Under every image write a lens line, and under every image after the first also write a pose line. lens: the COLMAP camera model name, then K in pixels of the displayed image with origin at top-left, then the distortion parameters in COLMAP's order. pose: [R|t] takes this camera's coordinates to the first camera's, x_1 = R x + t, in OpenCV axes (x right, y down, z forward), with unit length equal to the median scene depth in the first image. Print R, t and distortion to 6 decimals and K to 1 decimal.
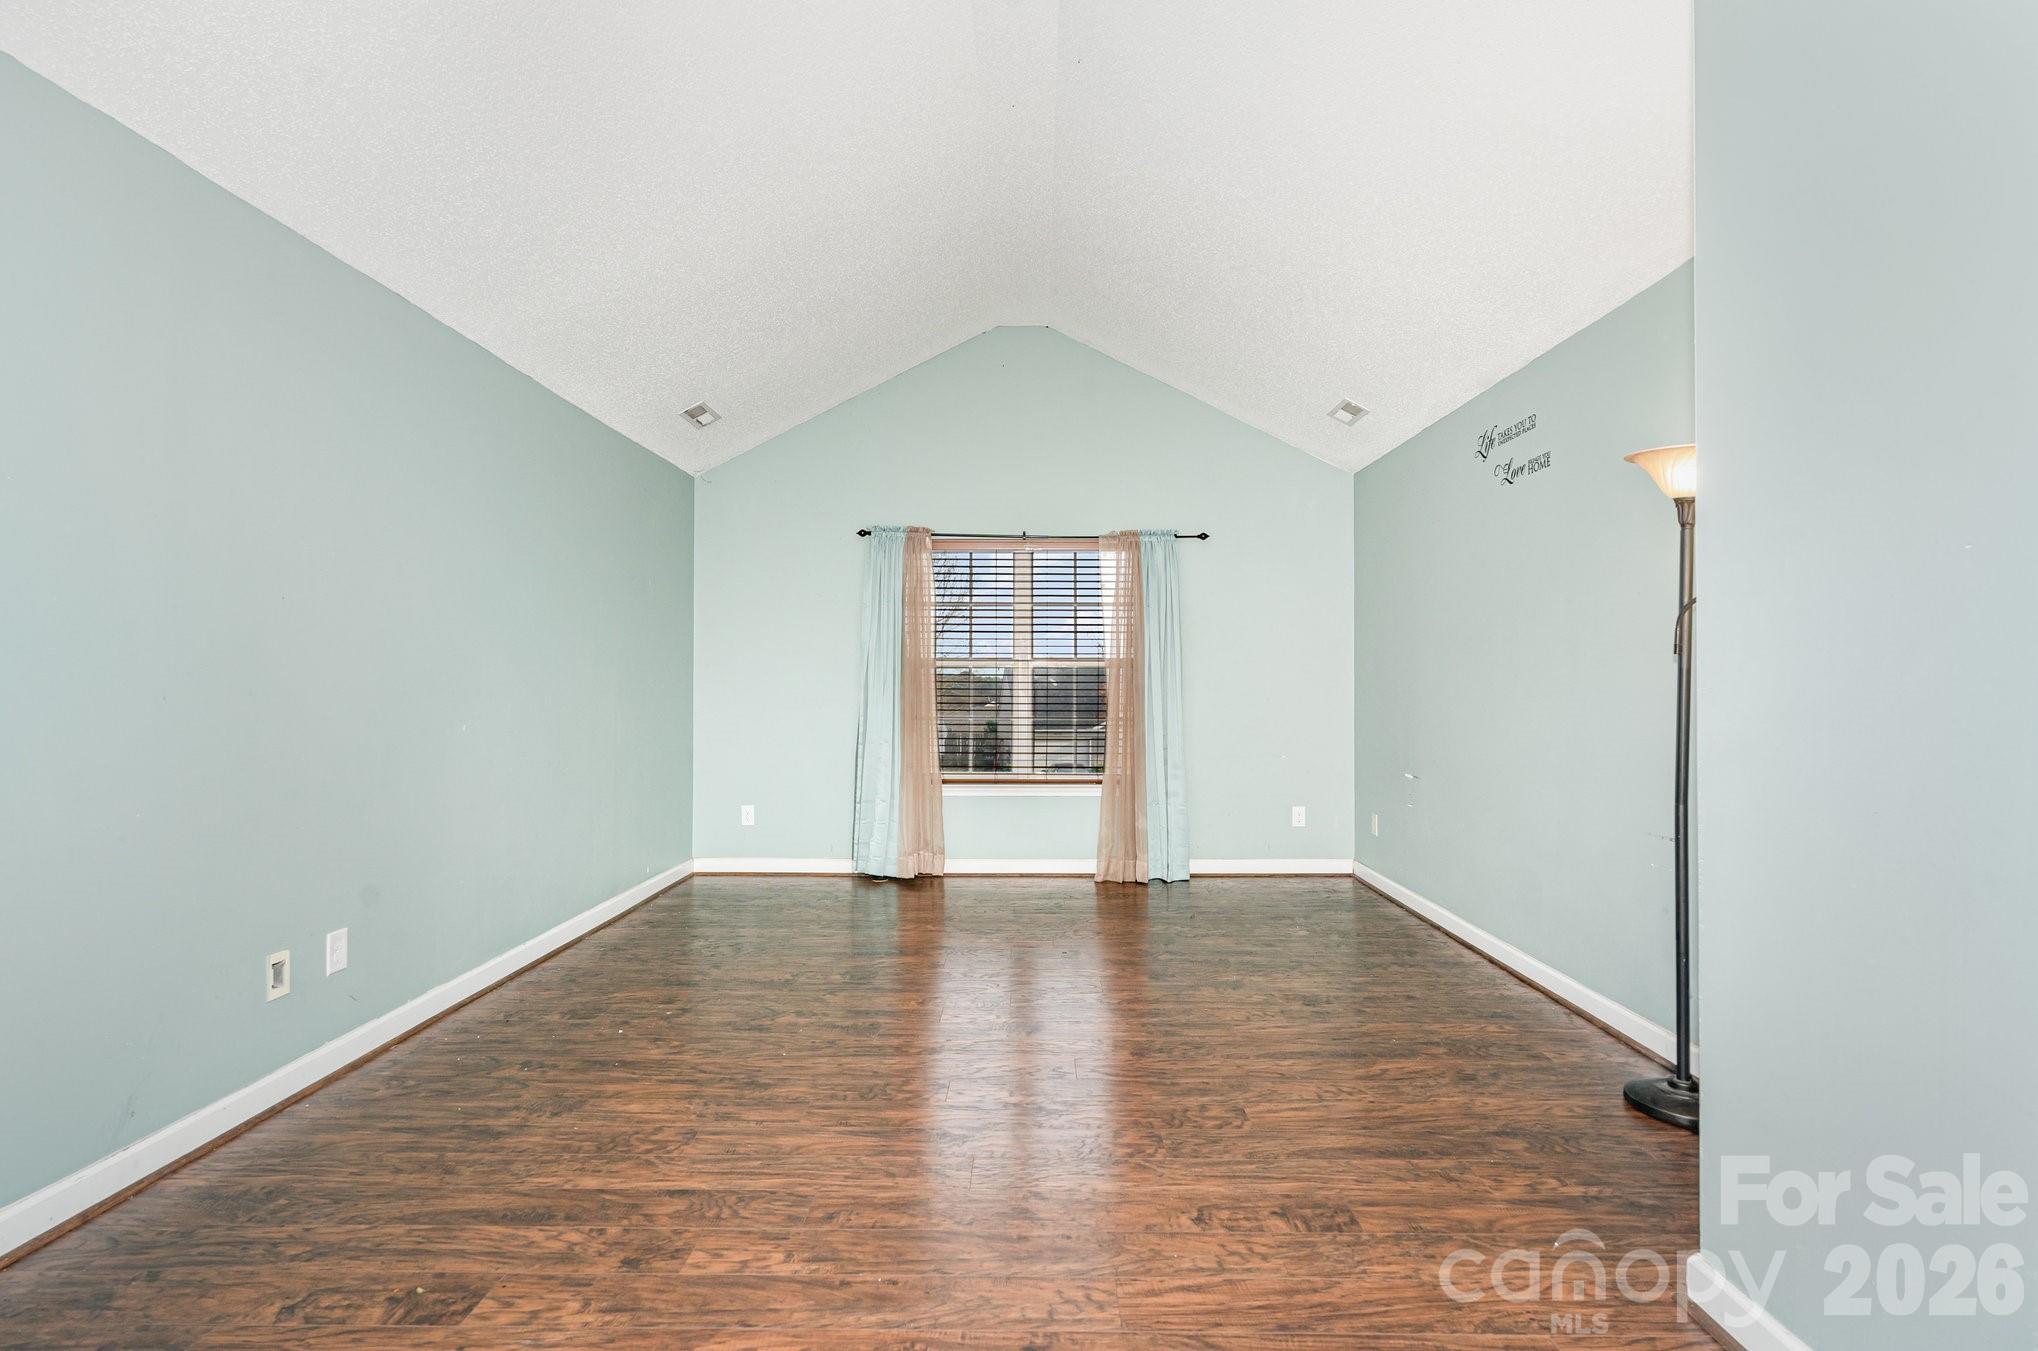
lens RADIAL K [[938.5, 0, 1024.0], [0, 938.5, 683.4], [0, 0, 1]] dist [-0.011754, 0.004391]
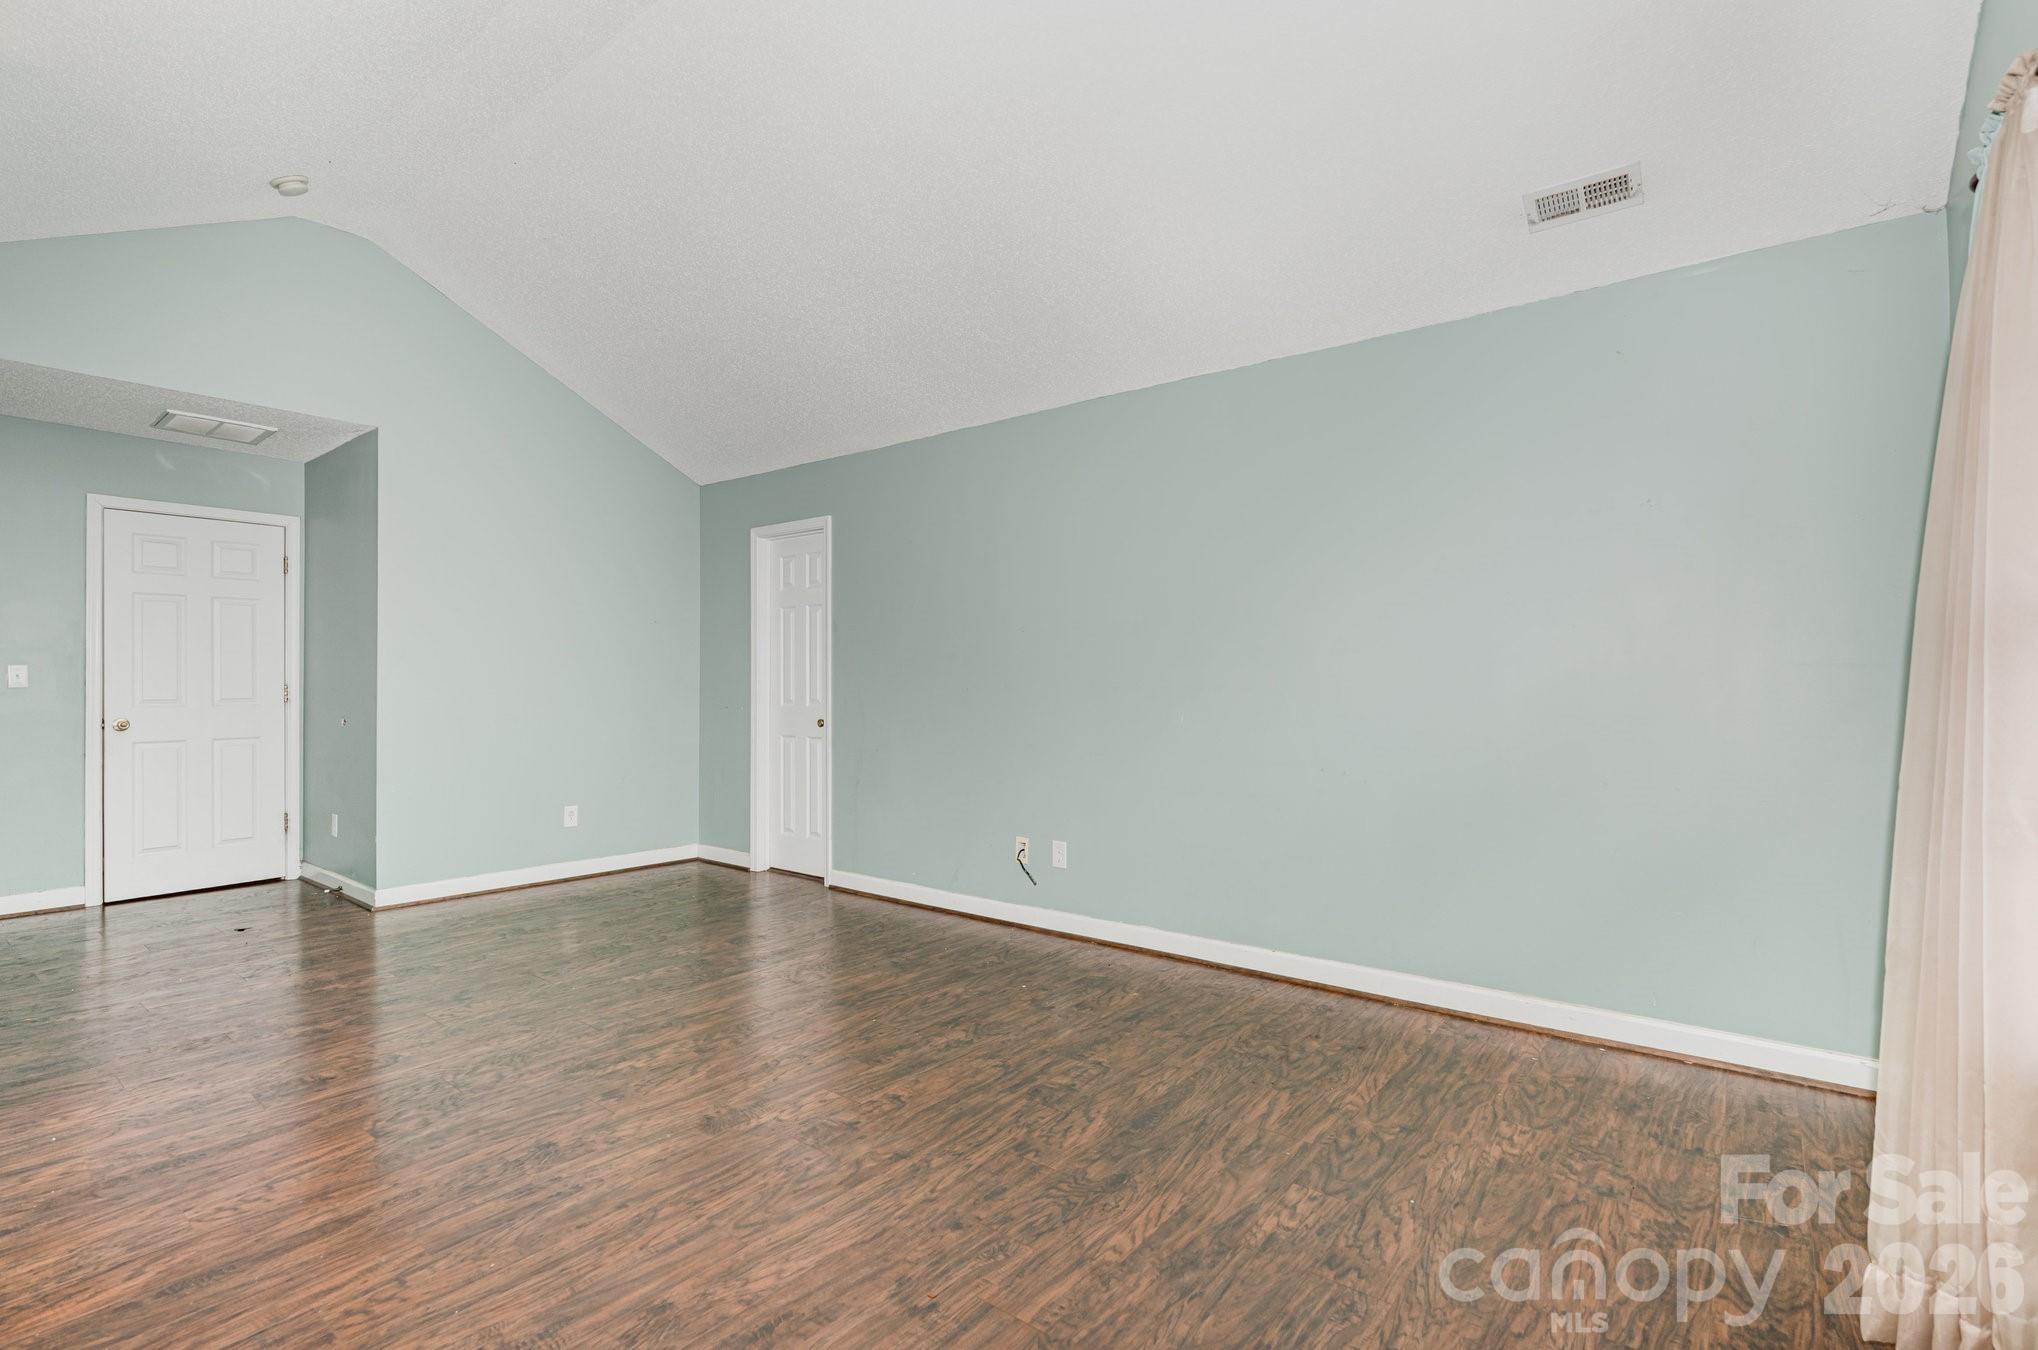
lens RADIAL K [[938.5, 0, 1019.3], [0, 938.5, 677.5], [0, 0, 1]] dist [-0.011754, 0.004391]
pose [[-0.614289, -0.007288, -0.789048, 0.380406], [0.001291, 0.999947, -0.010241, 0.008297], [0.789080, -0.007310, -0.614247, 1.372107]]
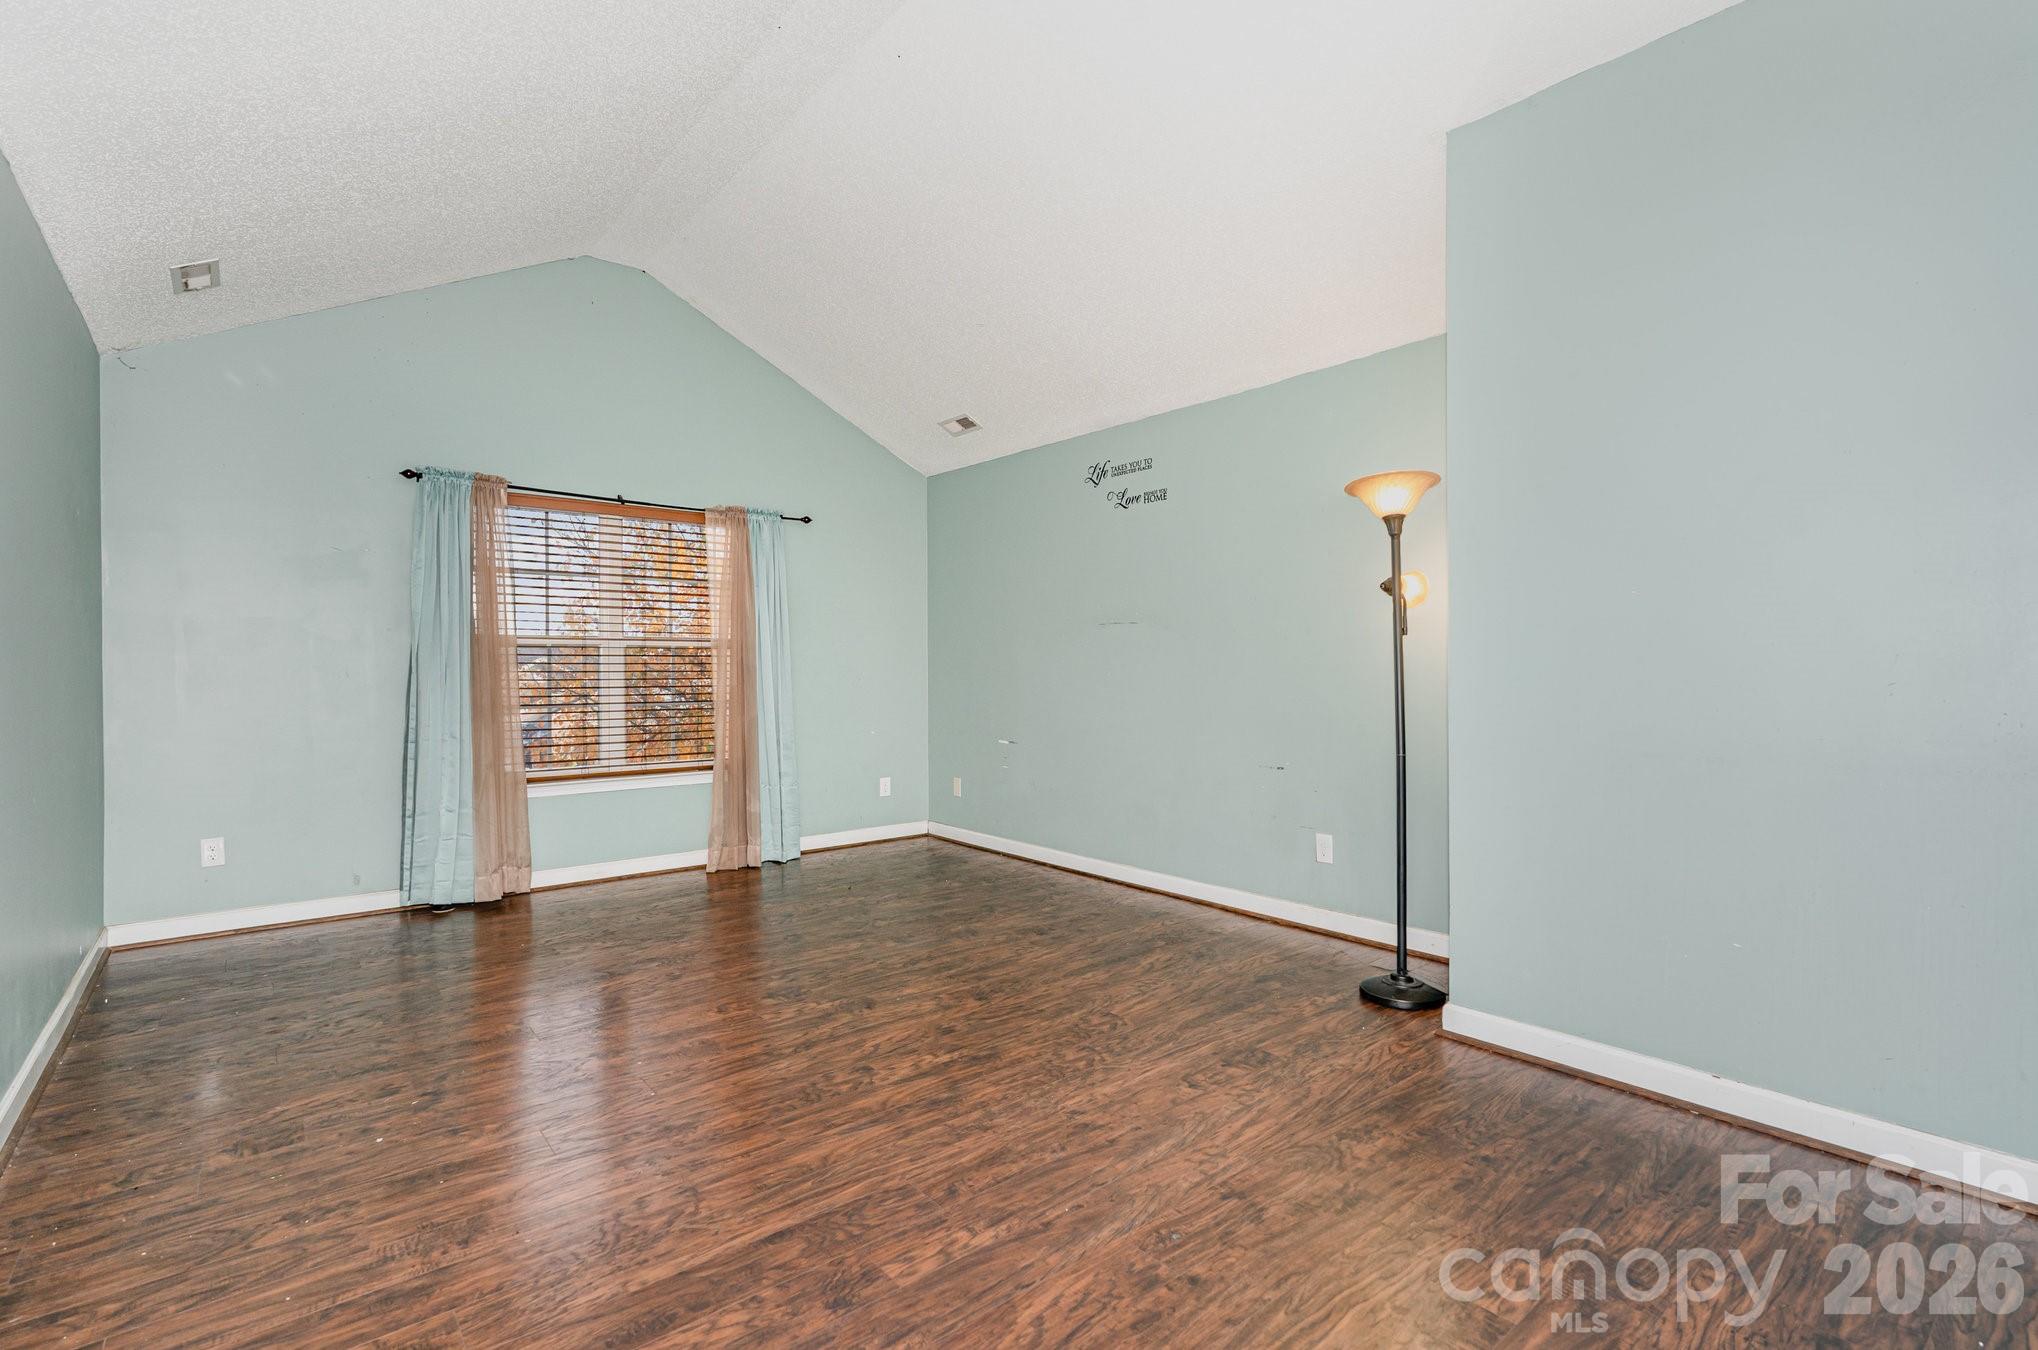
lens RADIAL K [[938.5, 0, 1032.0], [0, 938.5, 670.4], [0, 0, 1]] dist [-0.011754, 0.004391]
pose [[0.760990, -0.006345, 0.648733, -0.415952], [0.003835, 0.999979, 0.005282, 0.003570], [-0.648752, -0.001532, 0.760998, 0.095417]]
